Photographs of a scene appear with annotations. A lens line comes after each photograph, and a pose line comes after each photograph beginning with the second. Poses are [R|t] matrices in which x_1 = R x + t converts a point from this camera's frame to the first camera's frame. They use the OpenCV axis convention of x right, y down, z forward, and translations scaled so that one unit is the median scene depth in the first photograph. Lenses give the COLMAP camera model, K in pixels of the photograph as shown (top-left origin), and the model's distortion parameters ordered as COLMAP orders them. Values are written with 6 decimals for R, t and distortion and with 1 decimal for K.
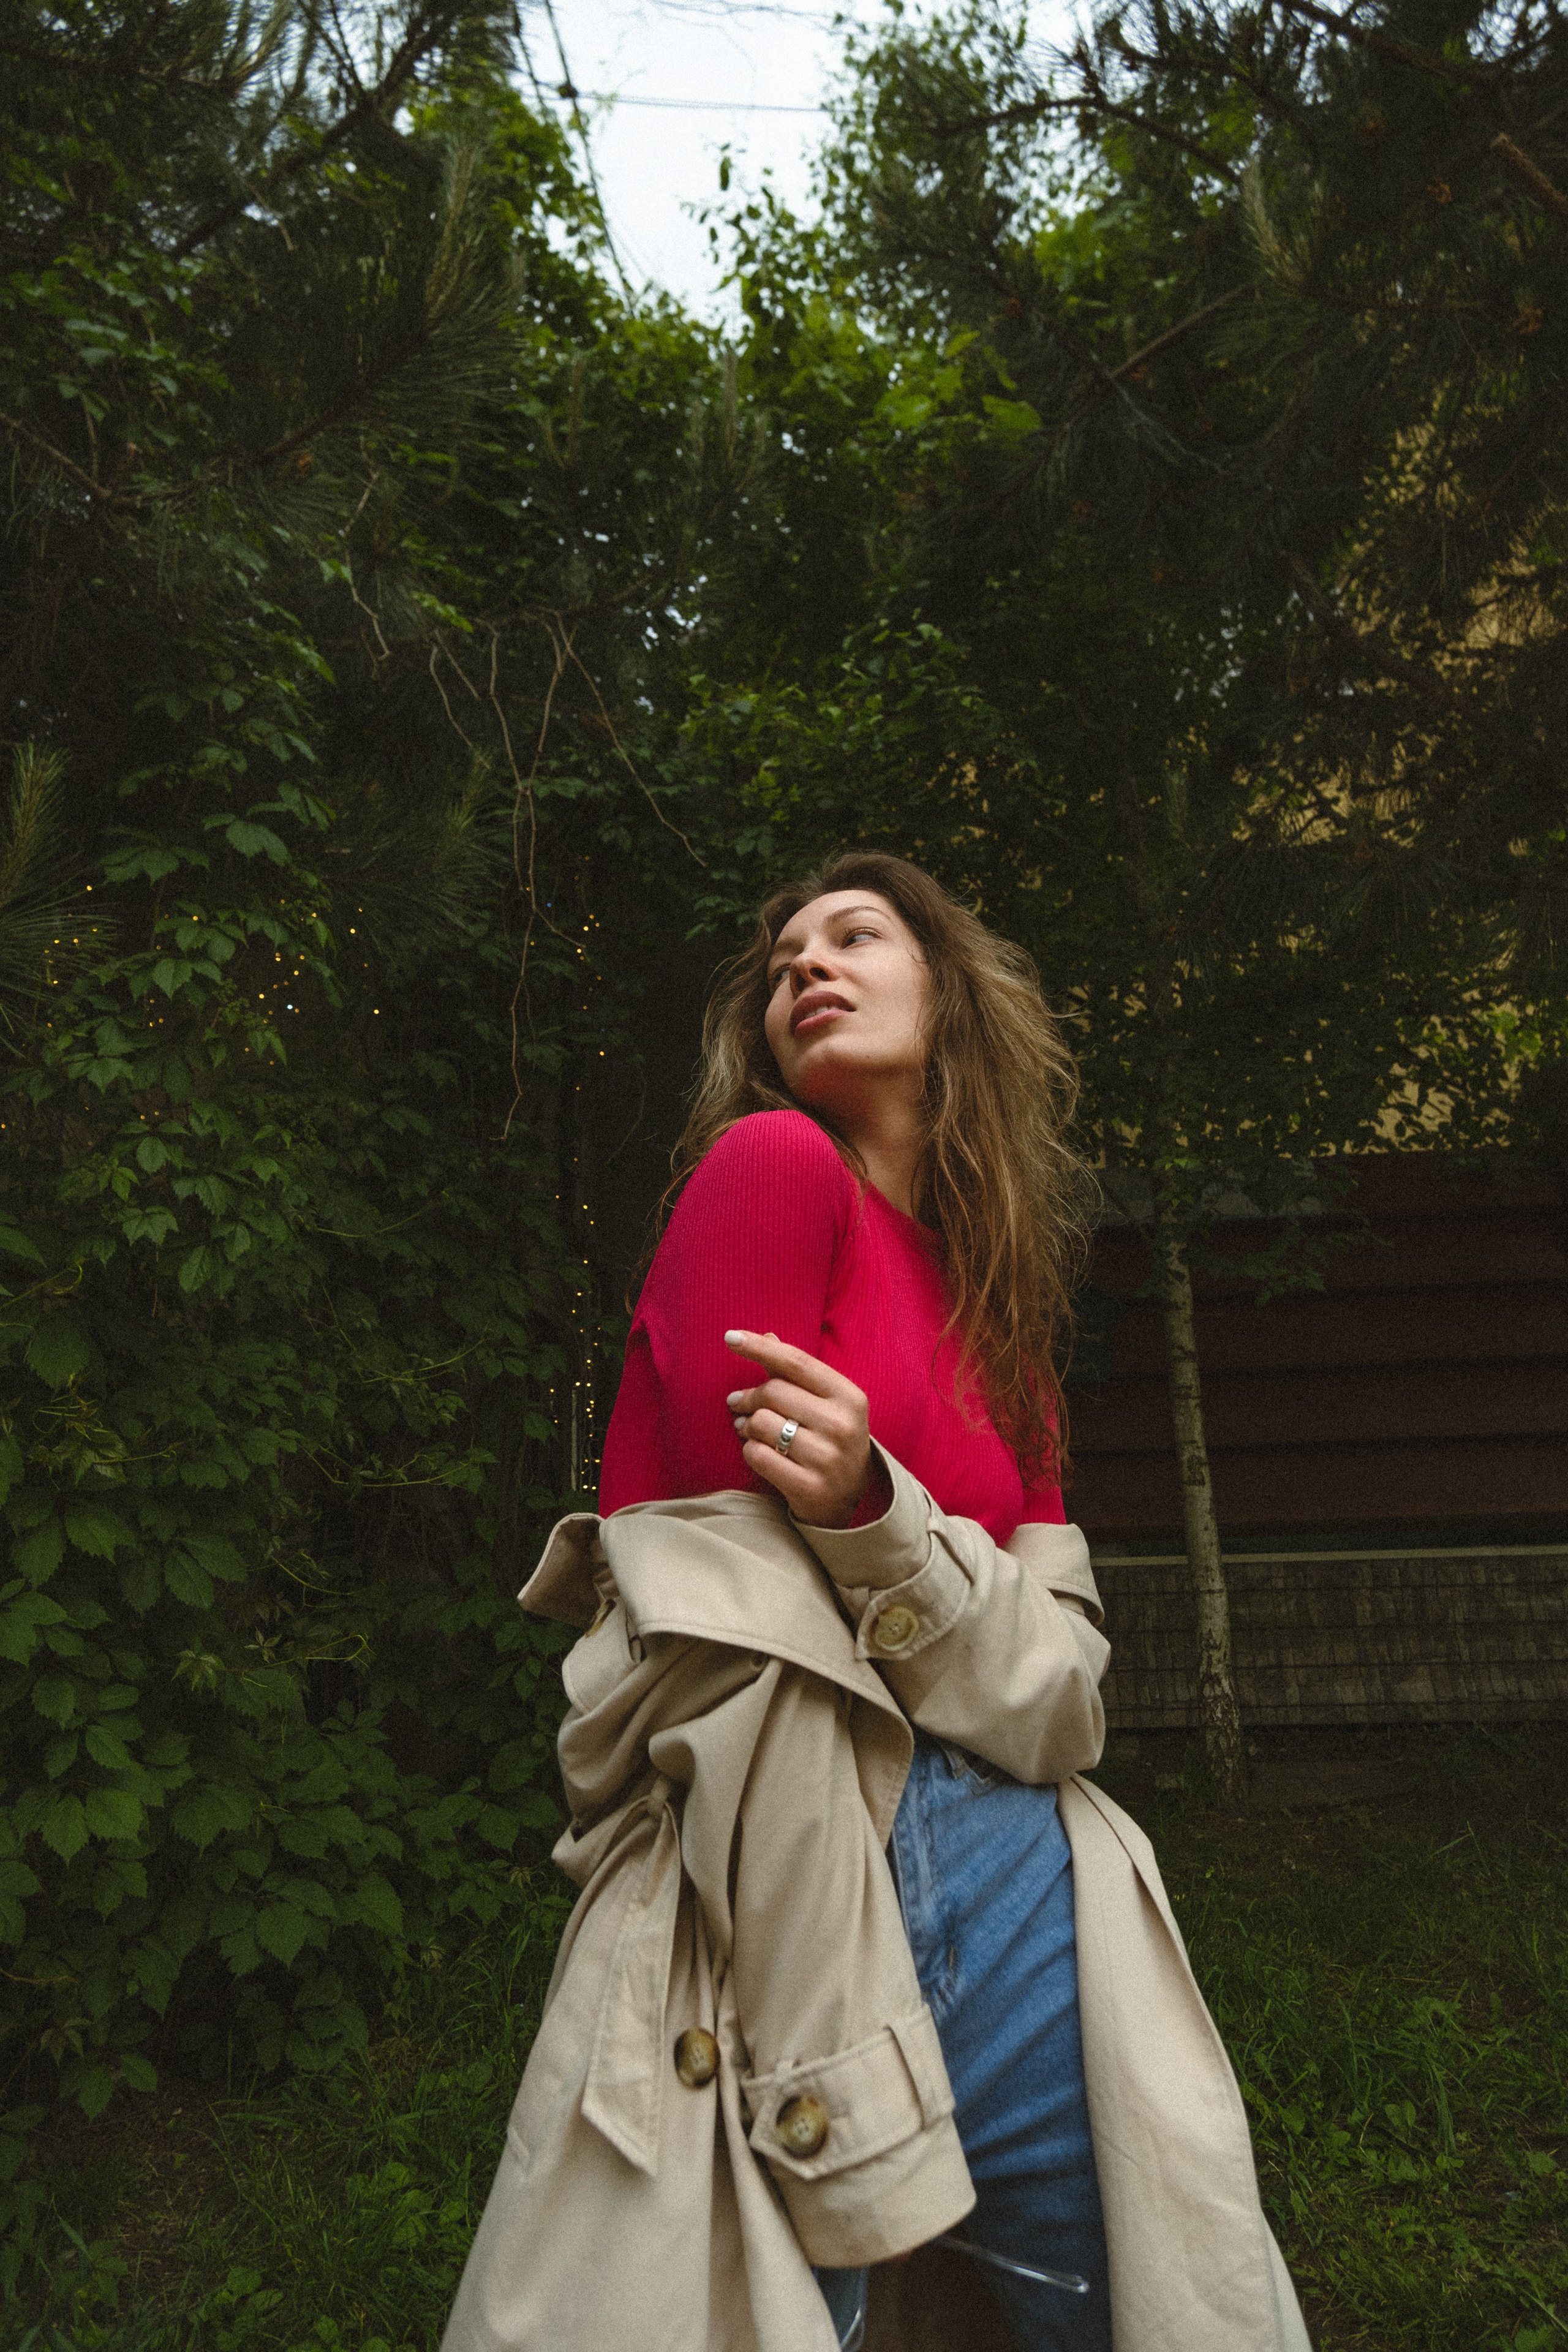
lens RADIAL K [[1495.1, 0, 779.6], [0, 1495.1, 1190.1], [0, 0, 1]] dist [0.007703, 0.000086]
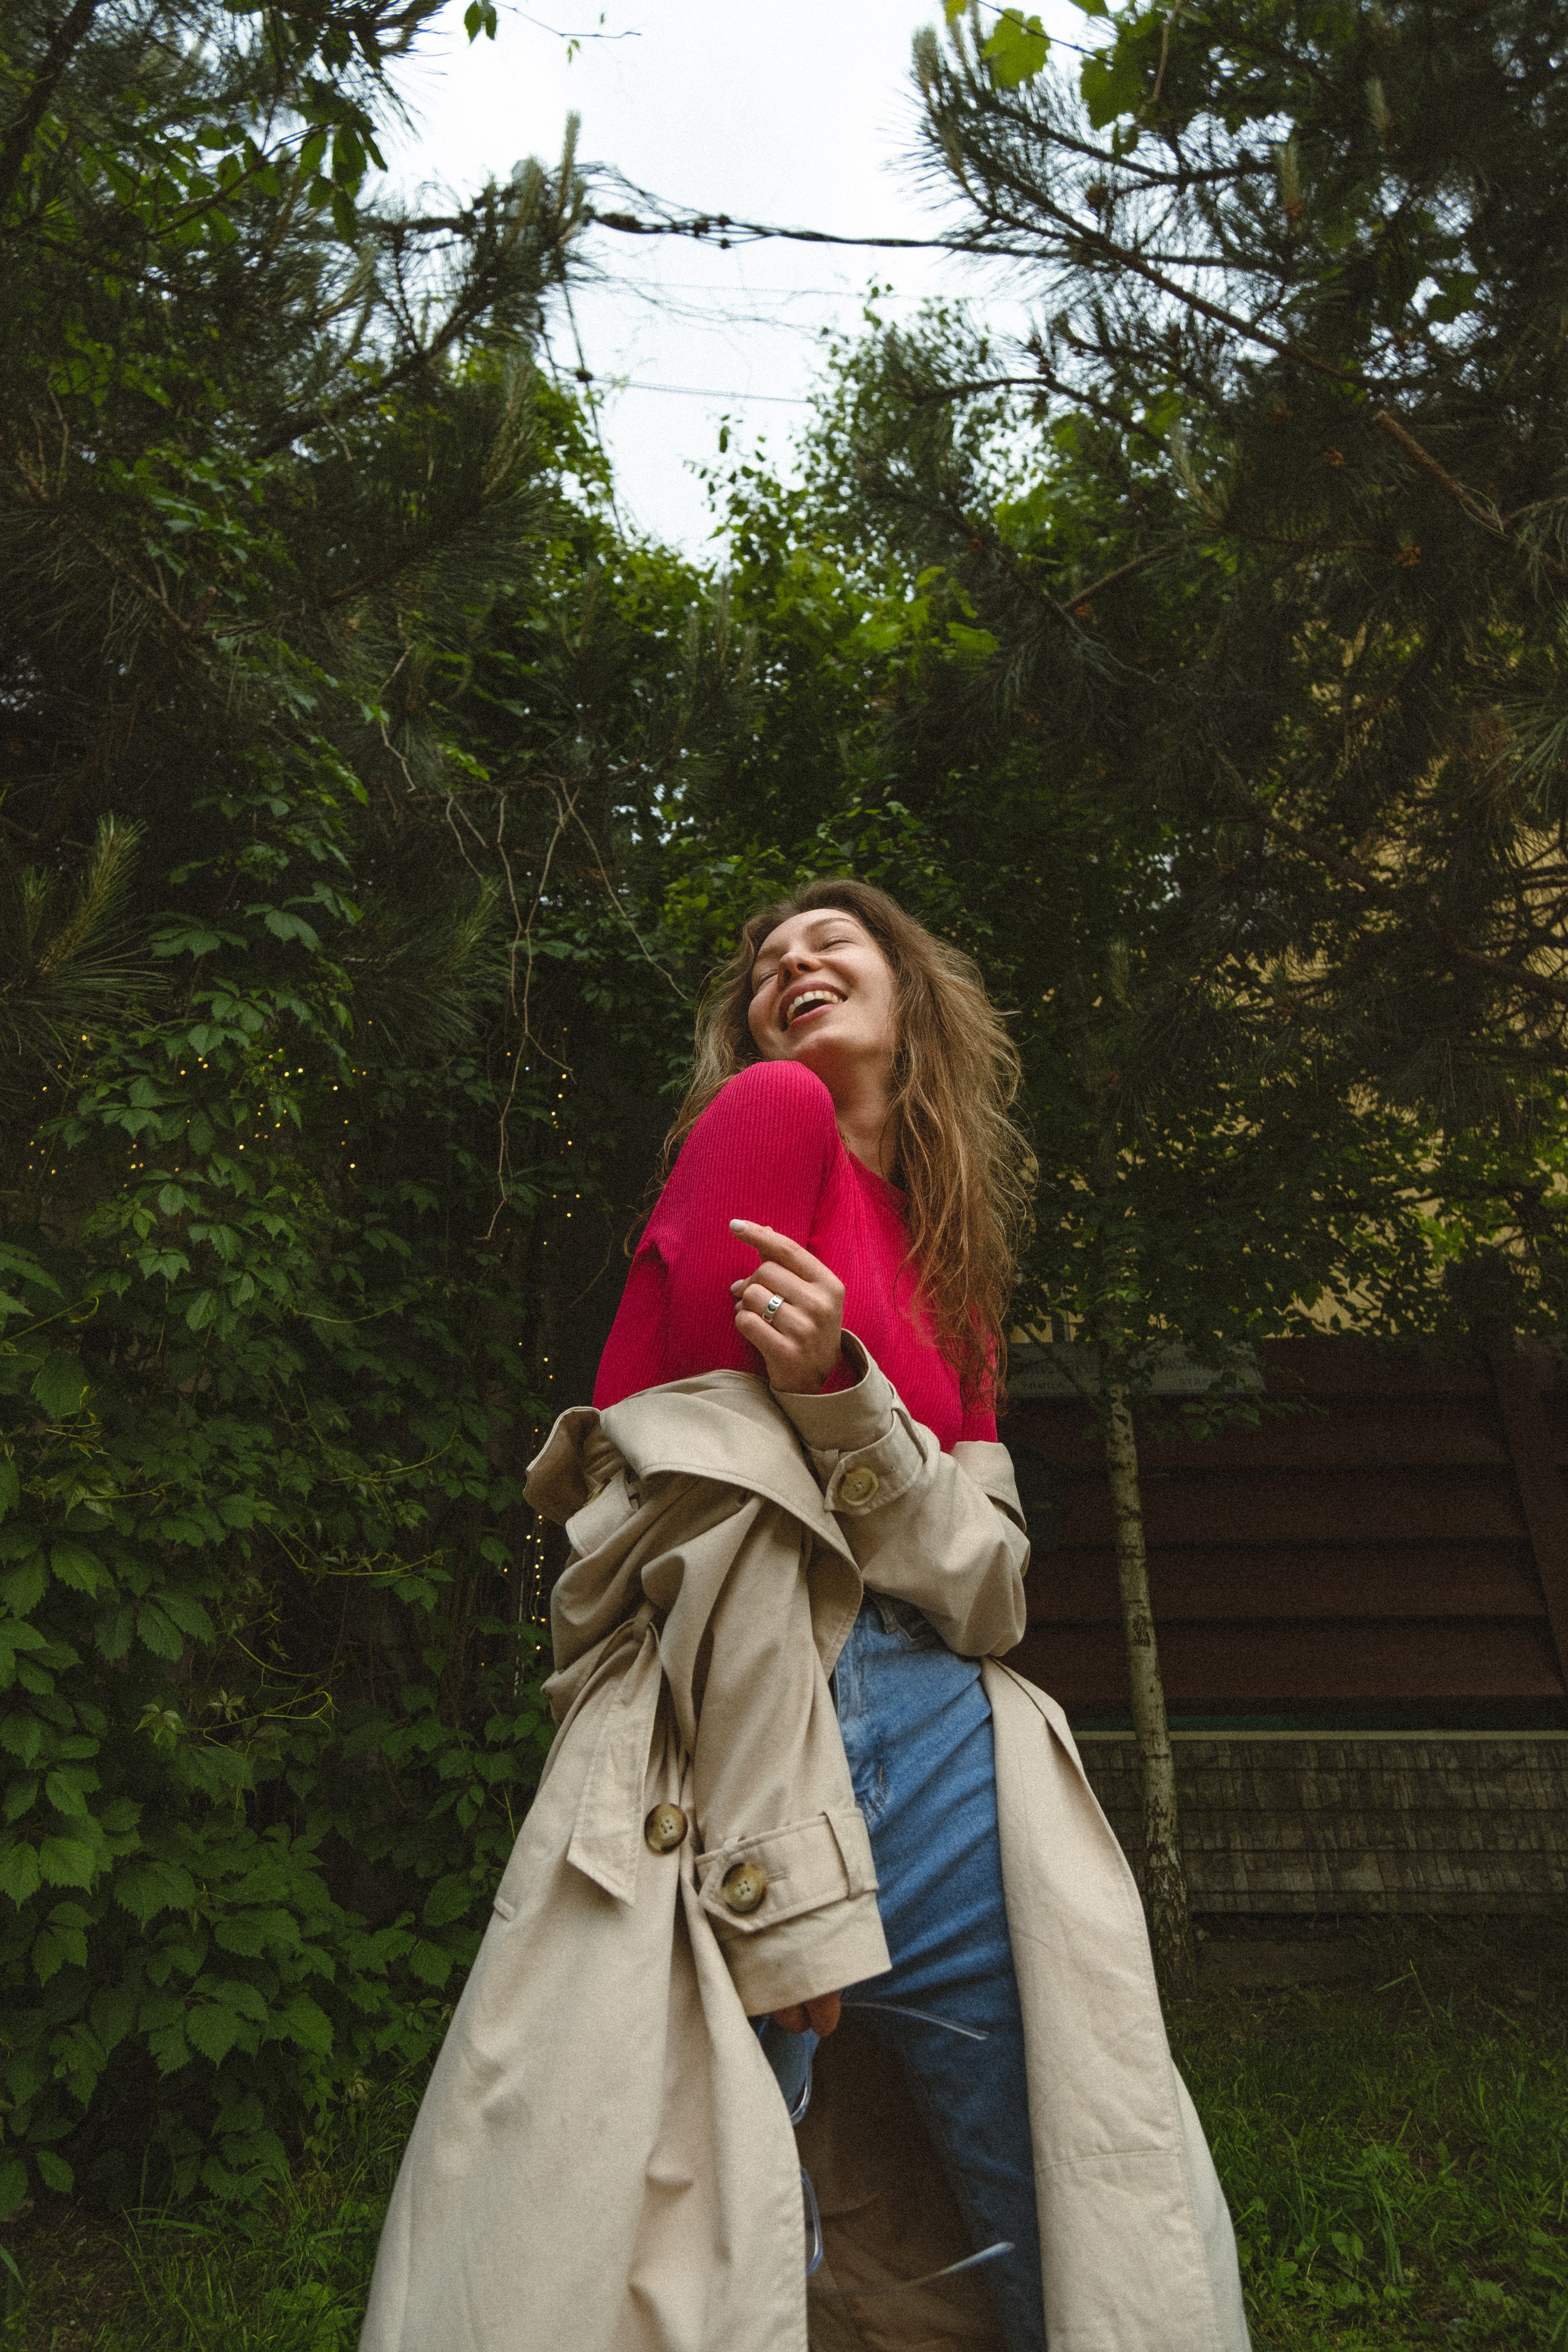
lens RADIAL K [[1495.1, 0, 776.7], [0, 1495.1, 1192.4], [0, 0, 1]] dist [0.007703, 0.000086]
pose [[0.999005, 0.035923, 0.026439, -0.009168], [-0.031605, 0.988377, -0.148704, 0.089653], [-0.031474, 0.147720, 0.988528, -0.063045]]
